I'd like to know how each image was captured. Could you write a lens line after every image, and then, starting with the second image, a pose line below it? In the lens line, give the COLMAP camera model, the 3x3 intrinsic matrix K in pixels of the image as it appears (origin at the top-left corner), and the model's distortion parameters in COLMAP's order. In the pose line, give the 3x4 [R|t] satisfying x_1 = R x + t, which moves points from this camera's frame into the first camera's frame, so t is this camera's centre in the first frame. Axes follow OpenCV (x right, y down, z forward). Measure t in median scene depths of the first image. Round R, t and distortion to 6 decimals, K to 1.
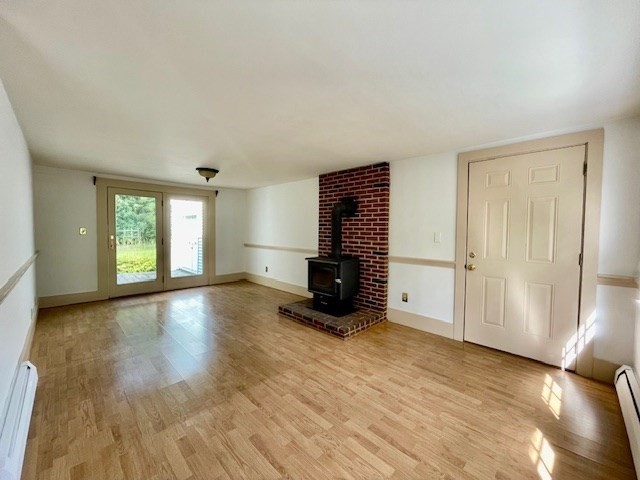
lens RADIAL K [[258.4, 0, 317.4], [0, 258.4, 242.5], [0, 0, 1]] dist [-0.001101, -0.000250]
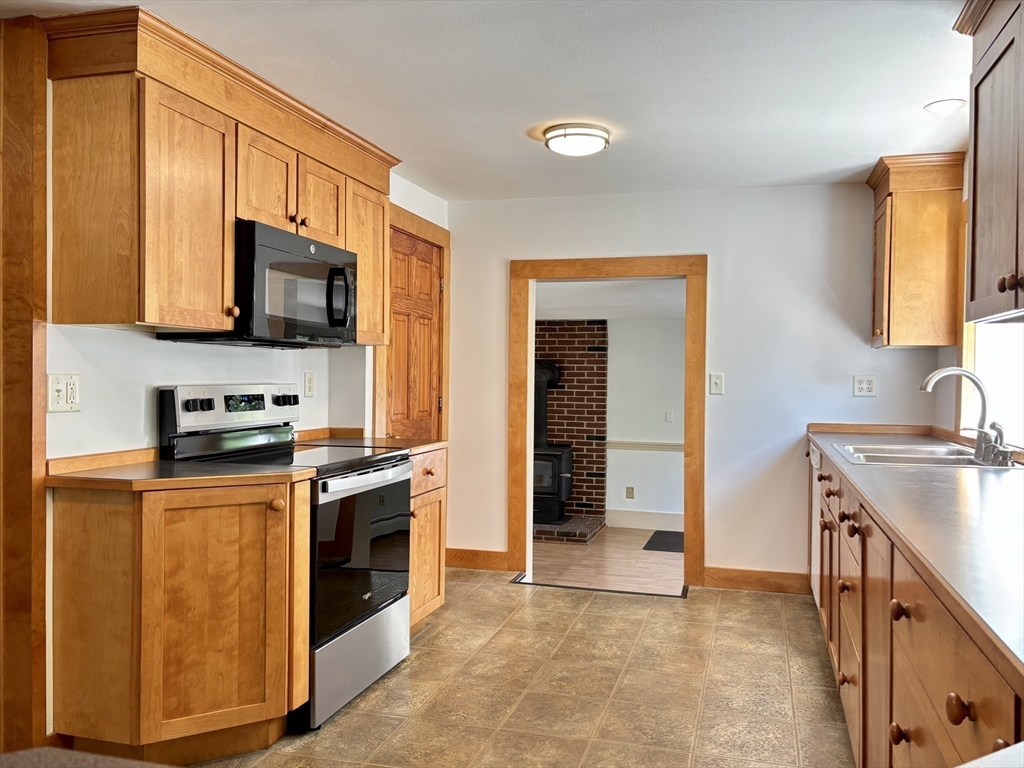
lens RADIAL K [[788.0, 0, 522.2], [0, 788.0, 379.0], [0, 0, 1]] dist [-0.012482, -0.001707]
pose [[0.879433, -0.000217, 0.476023, -1.051955], [0.016209, 0.999434, -0.029491, -0.066819], [-0.475747, 0.033651, 0.878938, -0.932503]]
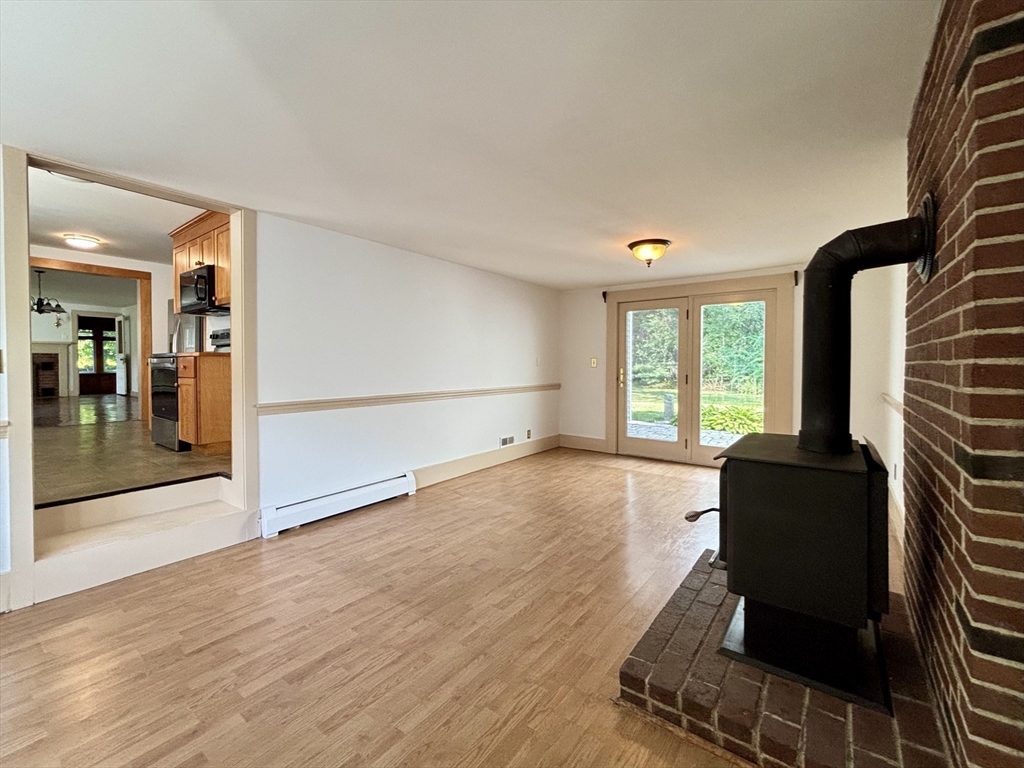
lens RADIAL K [[435.0, 0, 501.9], [0, 435.0, 374.8], [0, 0, 1]] dist [0.001848, 0.000535]
pose [[0.134074, 0.014098, -0.990871, 0.443702], [-0.045160, 0.998947, 0.008102, -0.004091], [0.989942, 0.043661, 0.134569, 0.588661]]
